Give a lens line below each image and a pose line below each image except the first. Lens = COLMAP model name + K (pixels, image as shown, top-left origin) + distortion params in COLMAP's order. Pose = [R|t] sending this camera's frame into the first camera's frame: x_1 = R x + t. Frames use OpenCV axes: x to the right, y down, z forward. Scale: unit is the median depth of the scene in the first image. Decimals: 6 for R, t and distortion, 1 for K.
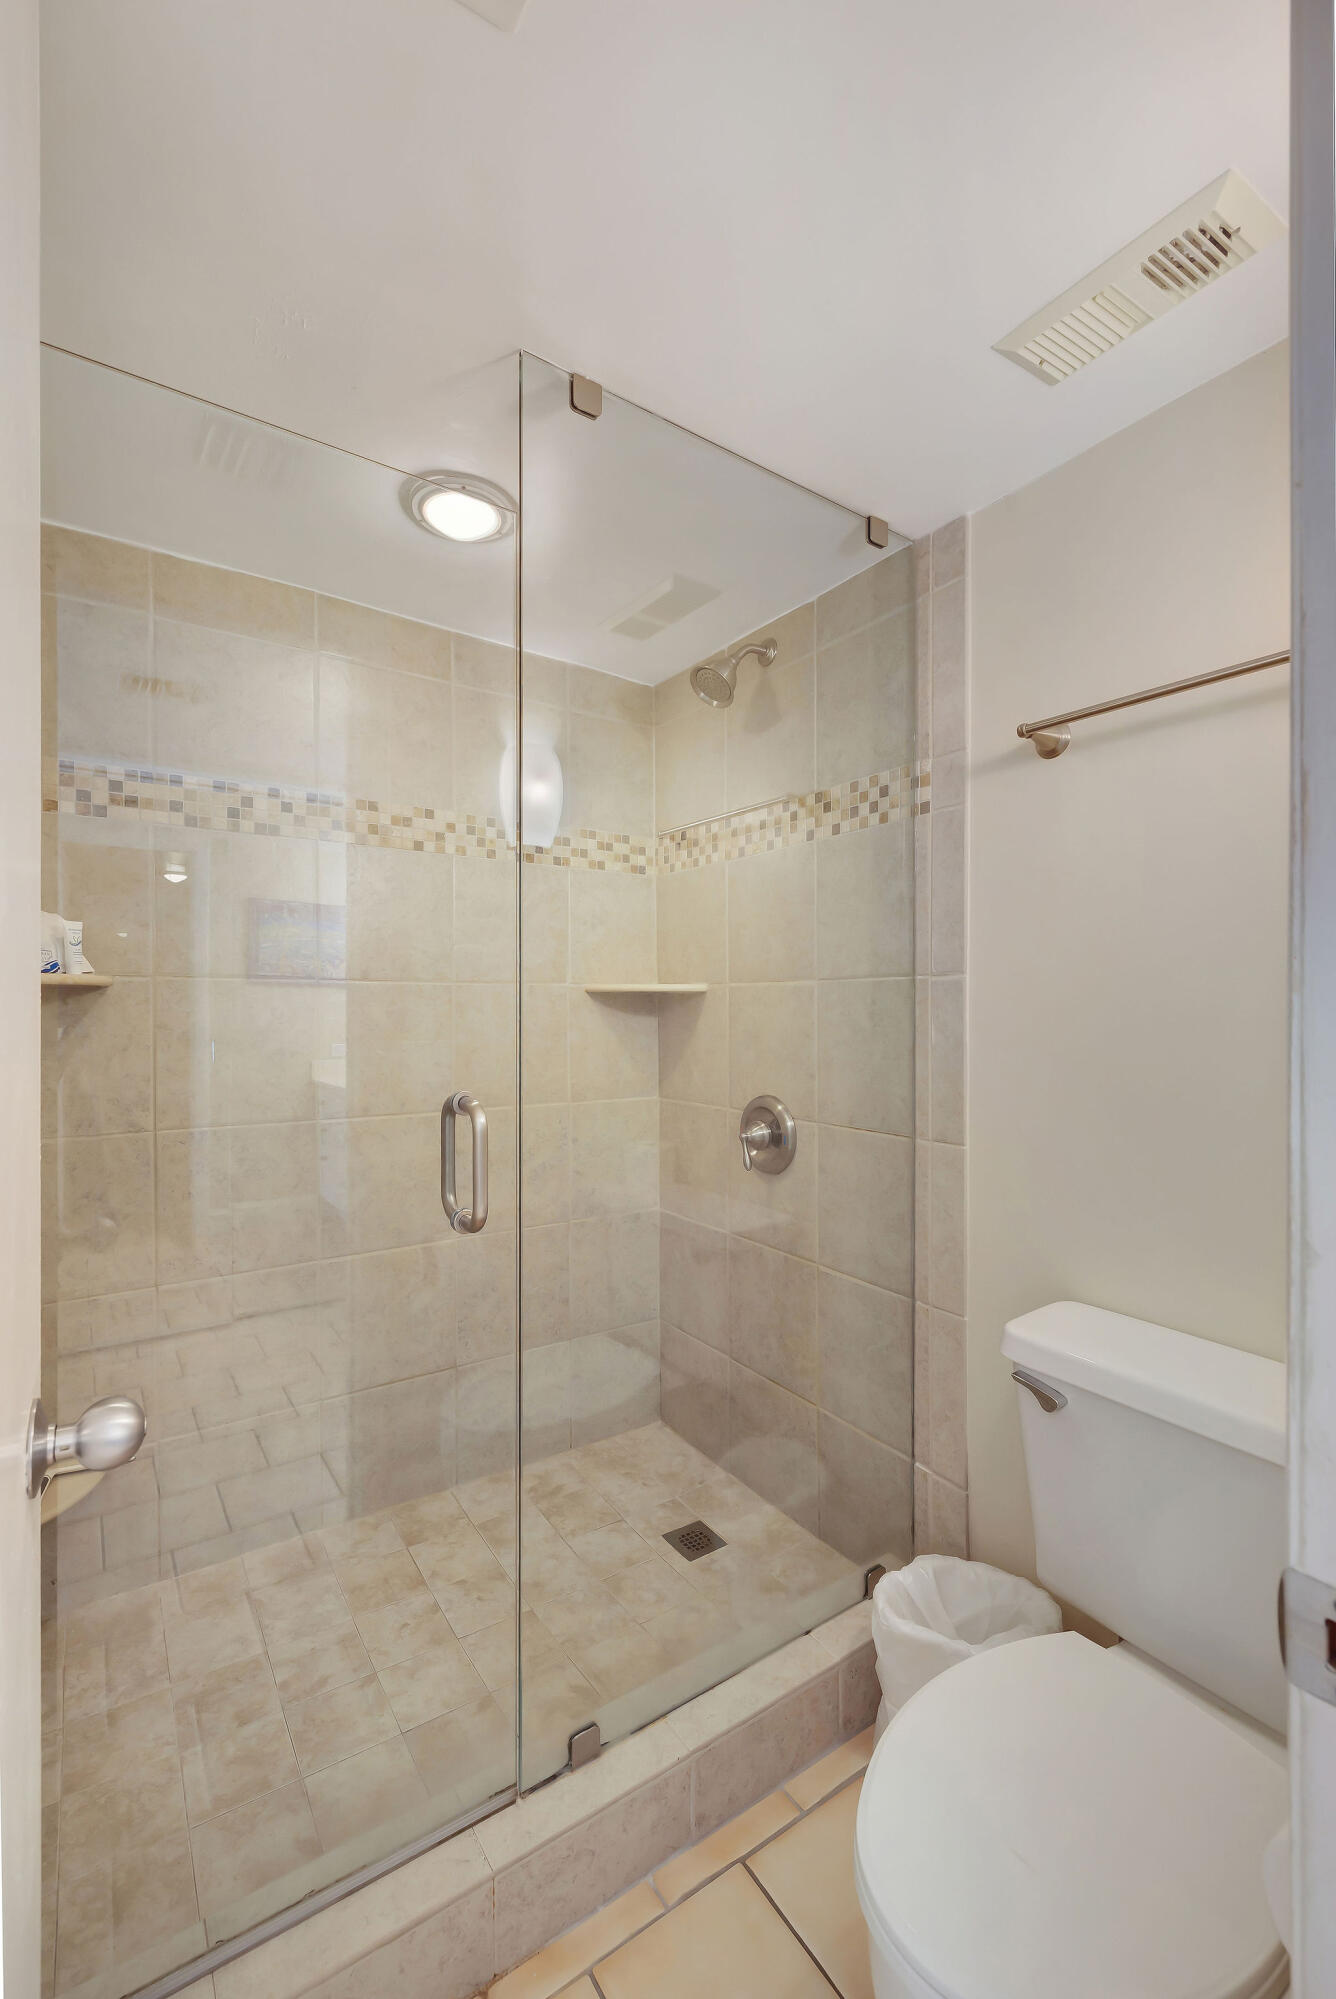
lens RADIAL K [[847.1, 0, 664.5], [0, 847.1, 1005.3], [0, 0, 1]] dist [-0.000951, -0.000011]
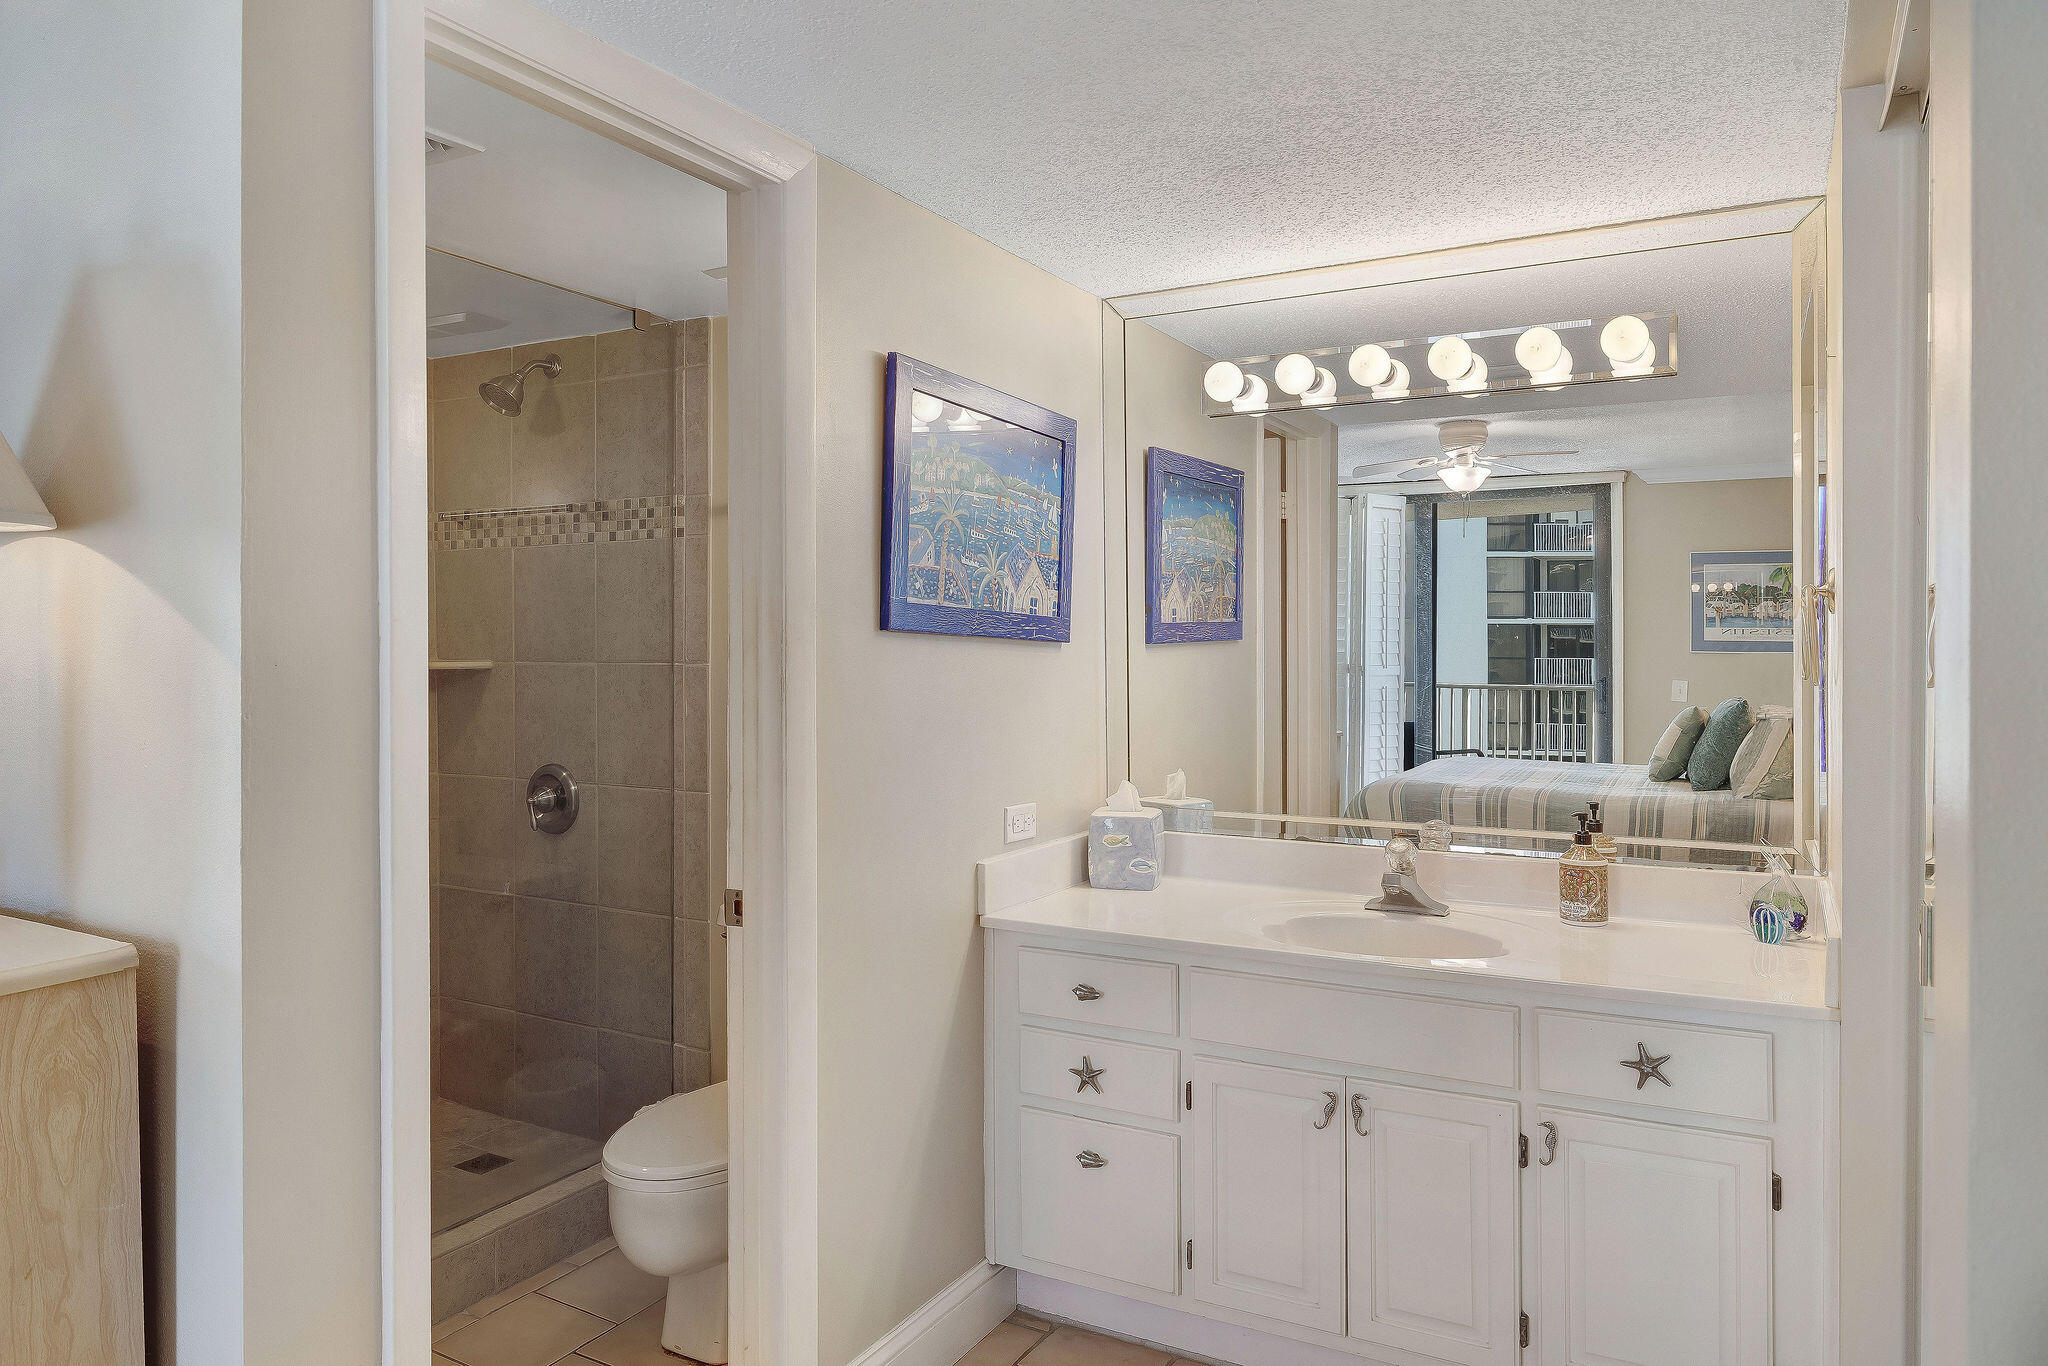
lens RADIAL K [[1314.4, 0, 1004.8], [0, 1314.4, 685.5], [0, 0, 1]] dist [-0.000865, 0.000299]
pose [[0.900729, -0.003763, 0.434365, -0.101869], [-0.005836, 0.999767, 0.020762, -0.039354], [-0.434343, -0.021236, 0.900497, -0.887330]]
